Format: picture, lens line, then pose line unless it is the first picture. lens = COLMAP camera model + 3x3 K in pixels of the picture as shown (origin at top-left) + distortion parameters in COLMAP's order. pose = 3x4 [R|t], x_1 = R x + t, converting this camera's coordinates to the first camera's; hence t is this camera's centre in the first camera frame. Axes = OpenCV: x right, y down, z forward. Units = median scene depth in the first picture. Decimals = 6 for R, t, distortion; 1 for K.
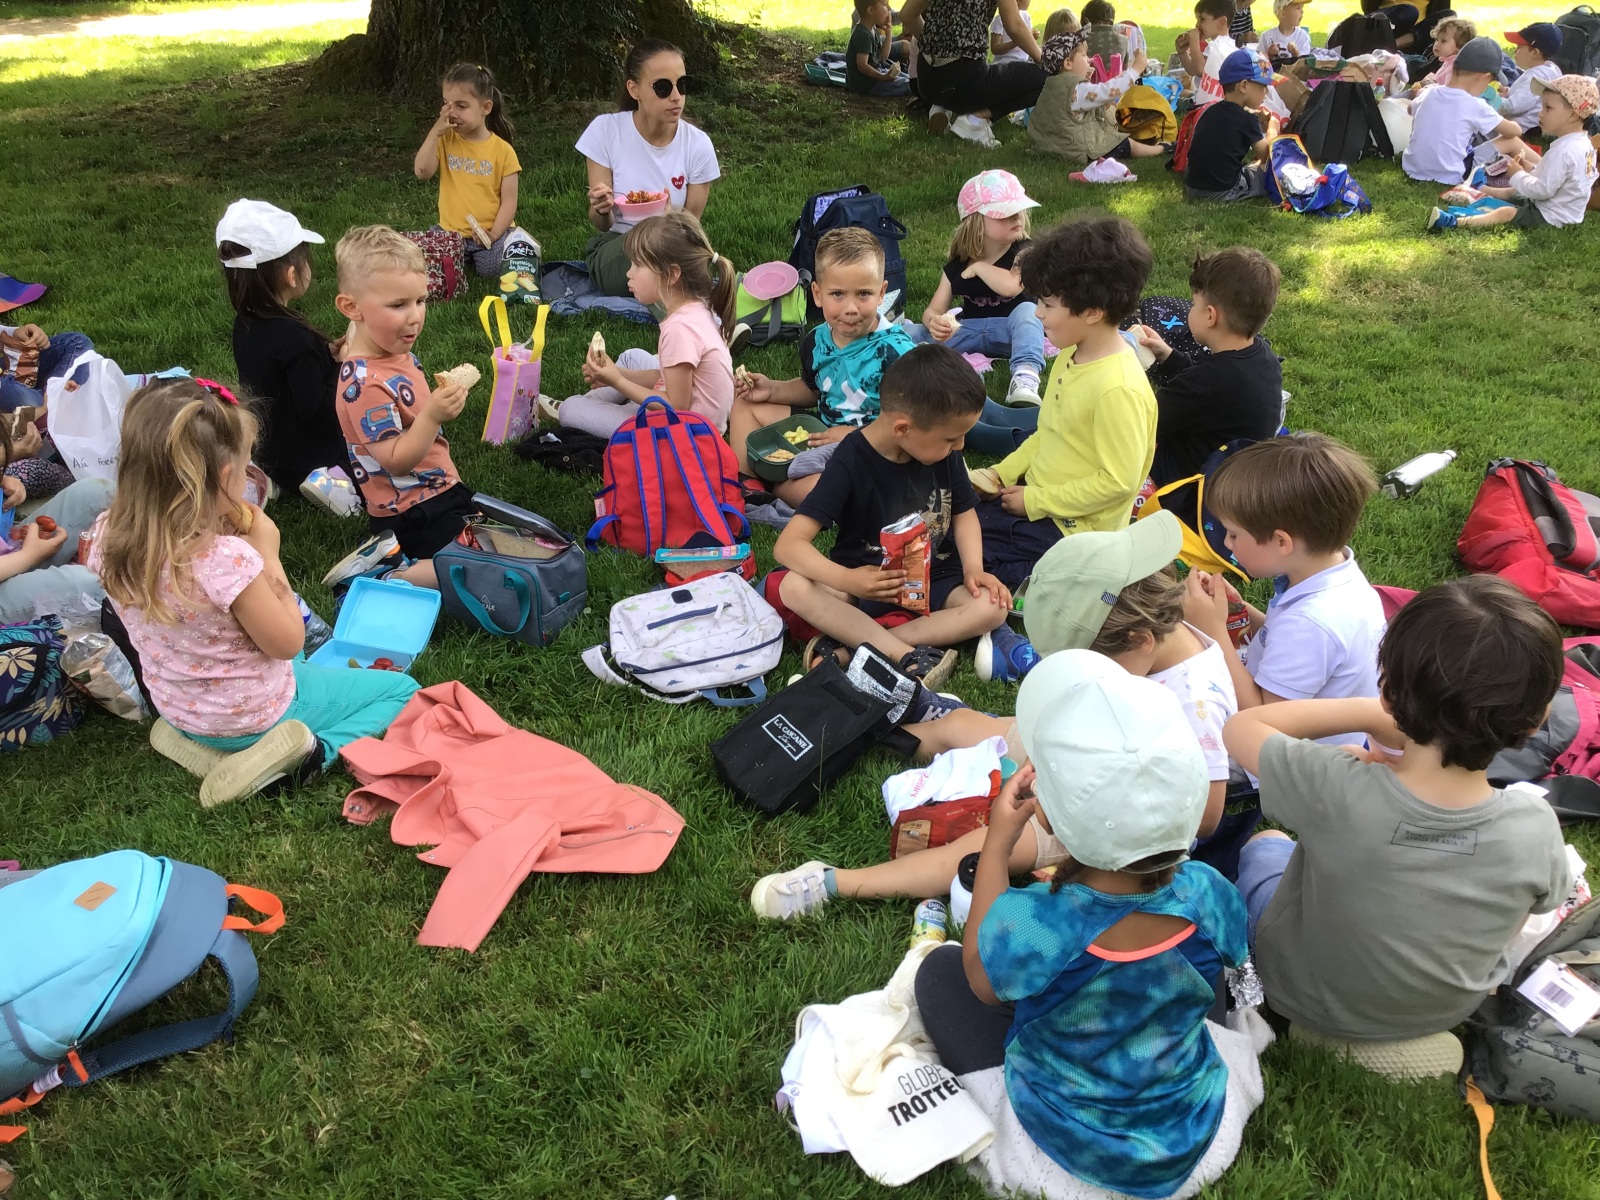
lens RADIAL K [[1443.0, 0, 787.6], [0, 1443.0, 604.1], [0, 0, 1]] dist [0.103193, -0.171949]
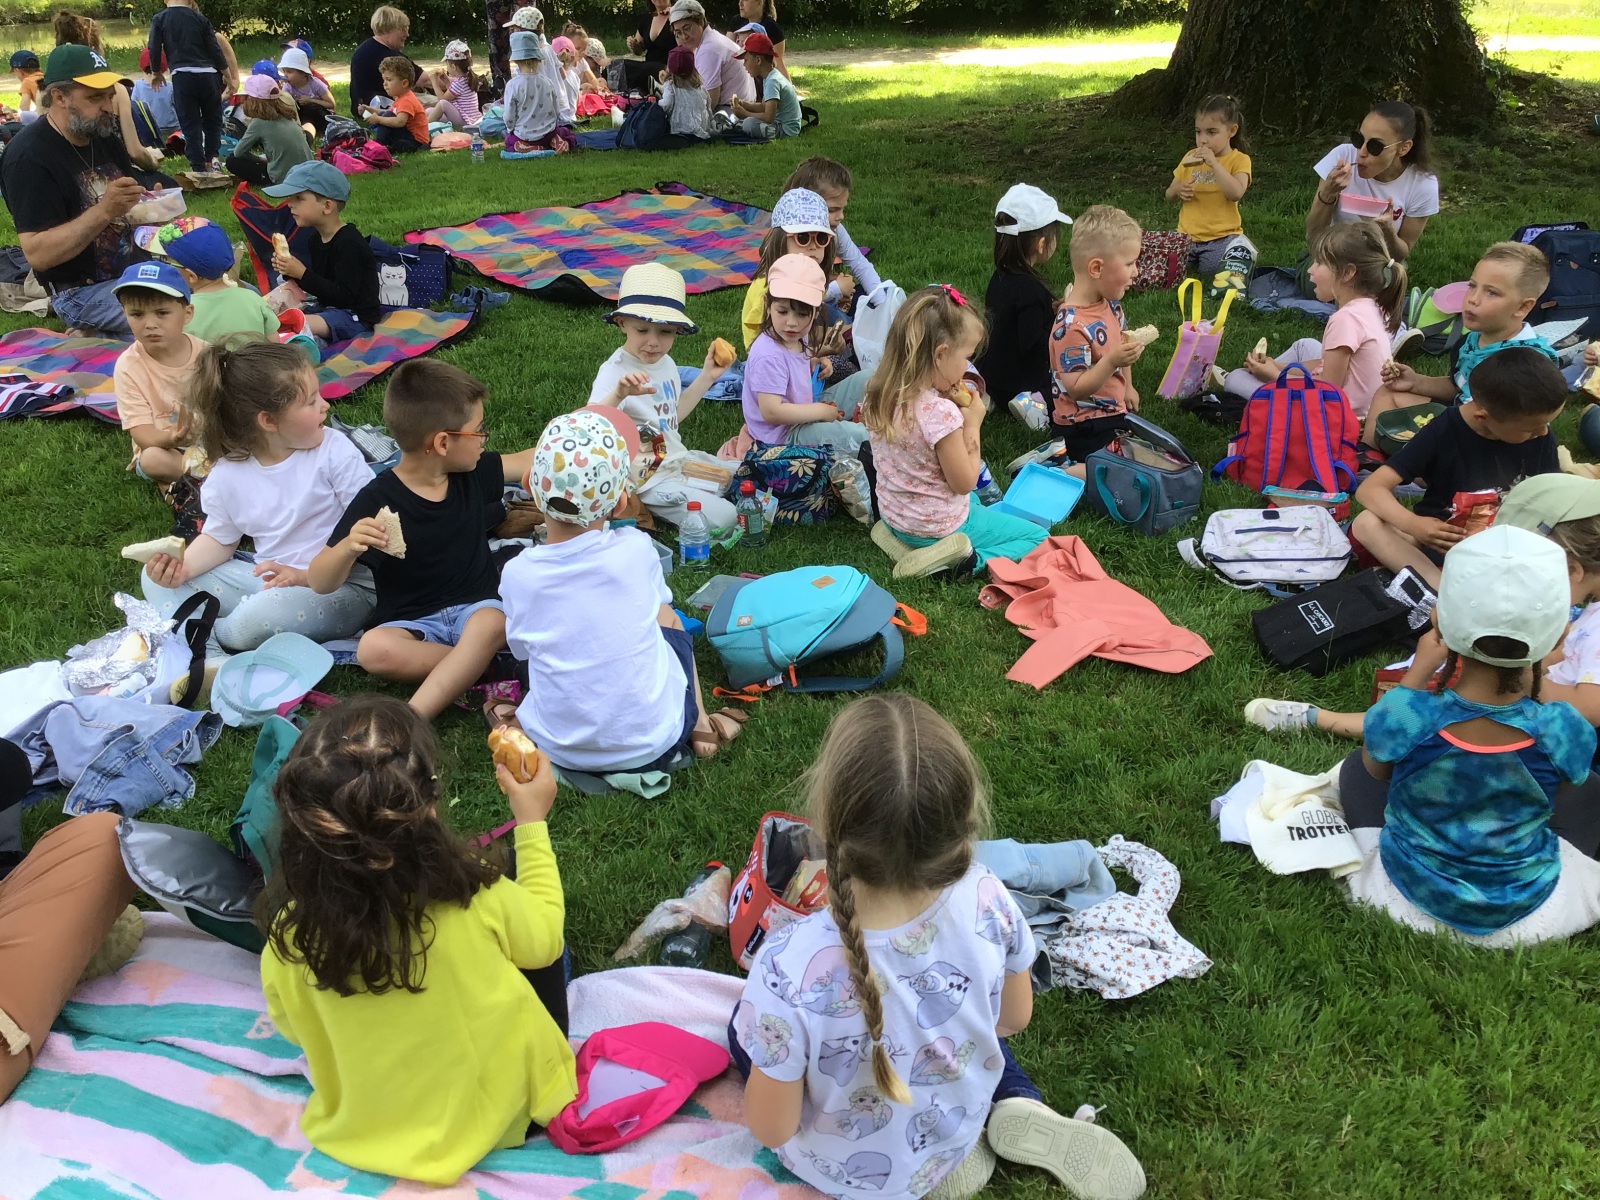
lens RADIAL K [[1443.0, 0, 787.6], [0, 1443.0, 604.1], [0, 0, 1]] dist [0.103193, -0.171949]
pose [[0.867099, 0.204227, -0.454347, 0.150412], [-0.215131, 0.976177, 0.028221, 0.122818], [0.449286, 0.073274, 0.890378, -0.294988]]
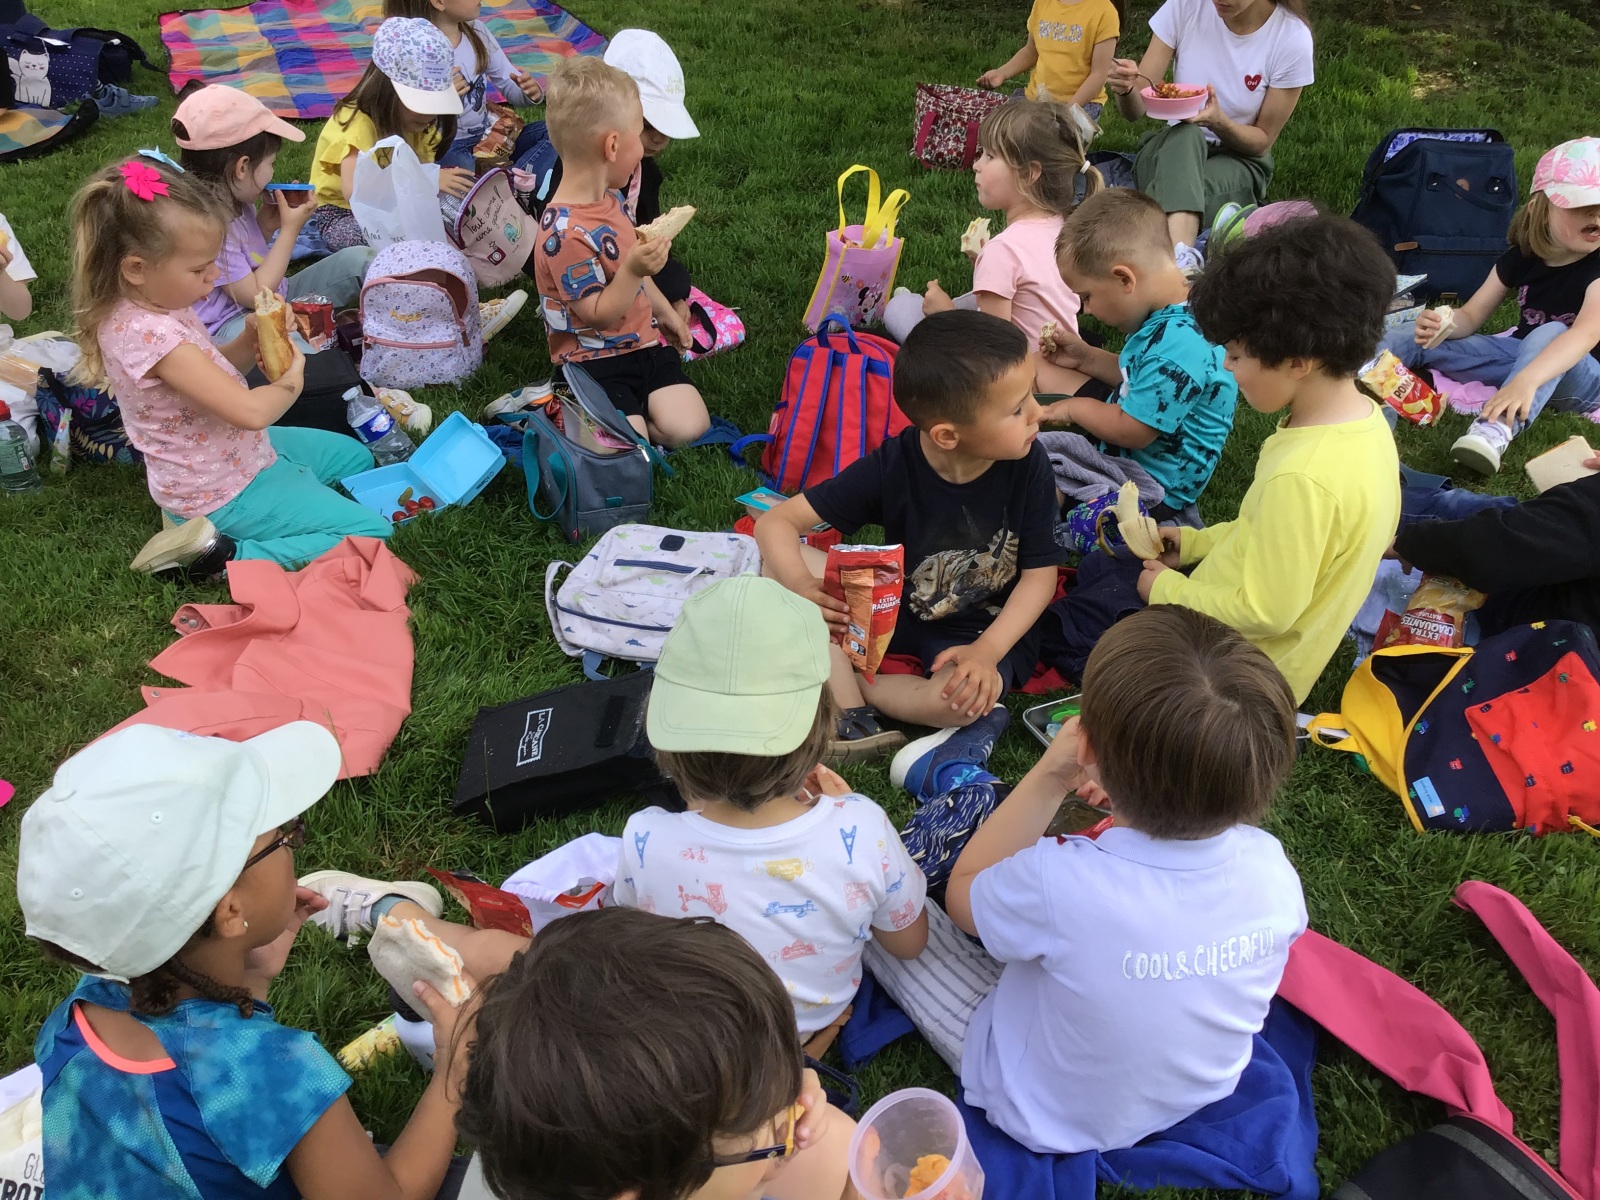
lens RADIAL K [[1445.8, 0, 856.5], [0, 1445.8, 601.7], [0, 0, 1]] dist [0.099712, -0.169602]
pose [[0.768945, 0.362902, -0.526332, 0.469902], [-0.317355, 0.931352, 0.178520, -0.159177], [0.554986, 0.029761, 0.831327, 0.348390]]
